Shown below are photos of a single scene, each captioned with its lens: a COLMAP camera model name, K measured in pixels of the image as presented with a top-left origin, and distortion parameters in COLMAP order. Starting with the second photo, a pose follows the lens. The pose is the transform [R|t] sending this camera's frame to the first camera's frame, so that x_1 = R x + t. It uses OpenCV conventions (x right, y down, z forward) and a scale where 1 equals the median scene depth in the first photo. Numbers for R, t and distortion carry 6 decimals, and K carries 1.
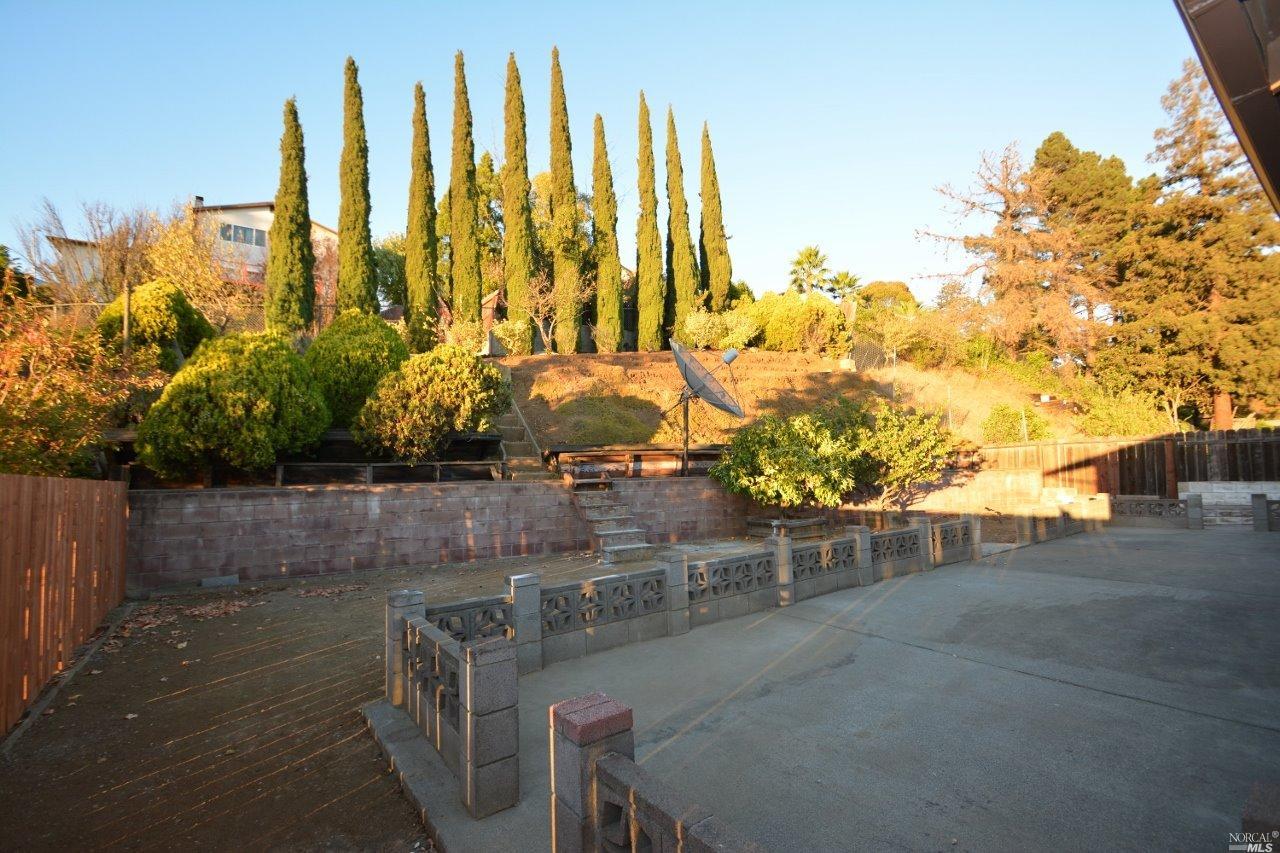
lens RADIAL K [[564.1, 0, 640.2], [0, 564.1, 443.0], [0, 0, 1]] dist [-0.000338, -0.000091]
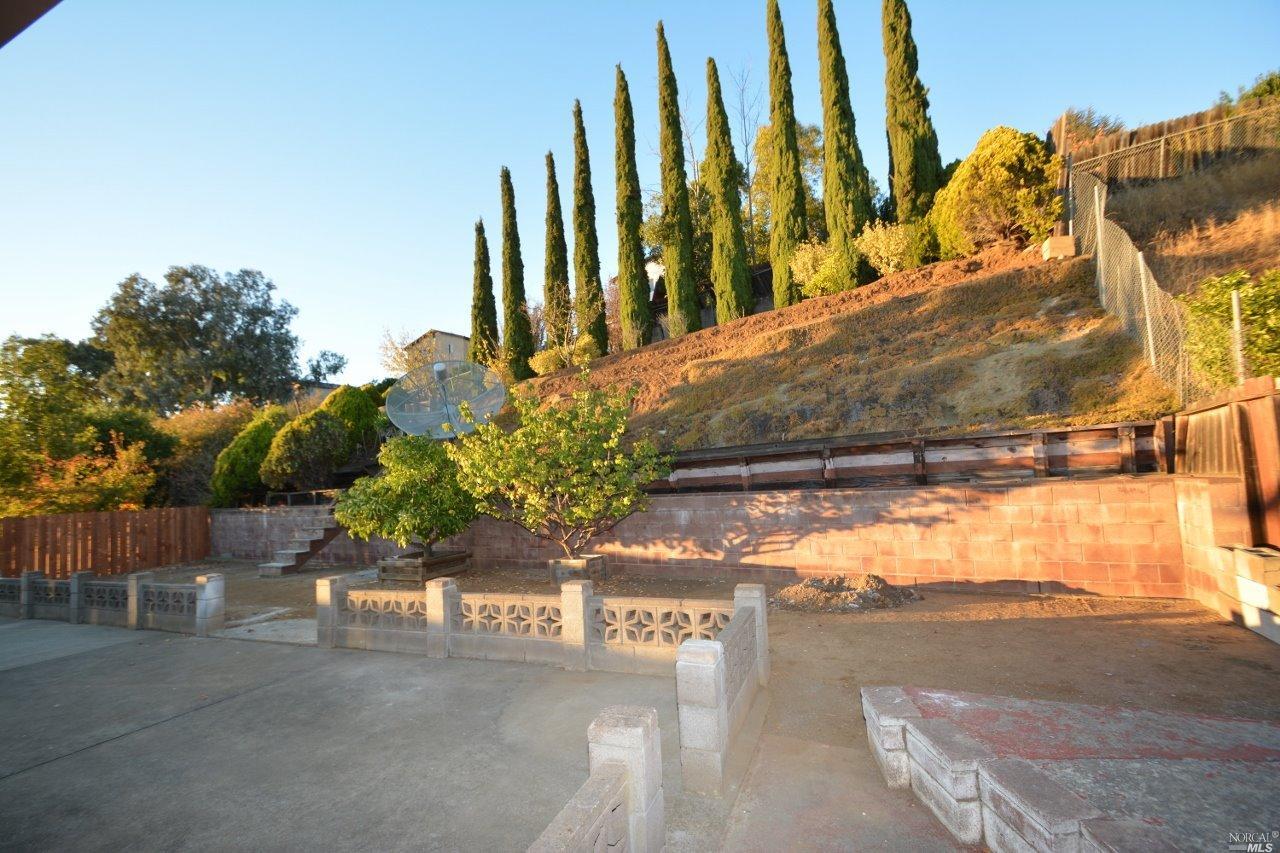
lens RADIAL K [[576.5, 0, 640.0], [0, 576.5, 426.5], [0, 0, 1]] dist [-0.000031, -0.000231]
pose [[0.517161, -0.077056, -0.852413, 0.796403], [0.089983, 0.995315, -0.035381, -0.000503], [0.851145, -0.058405, 0.521671, 0.564887]]
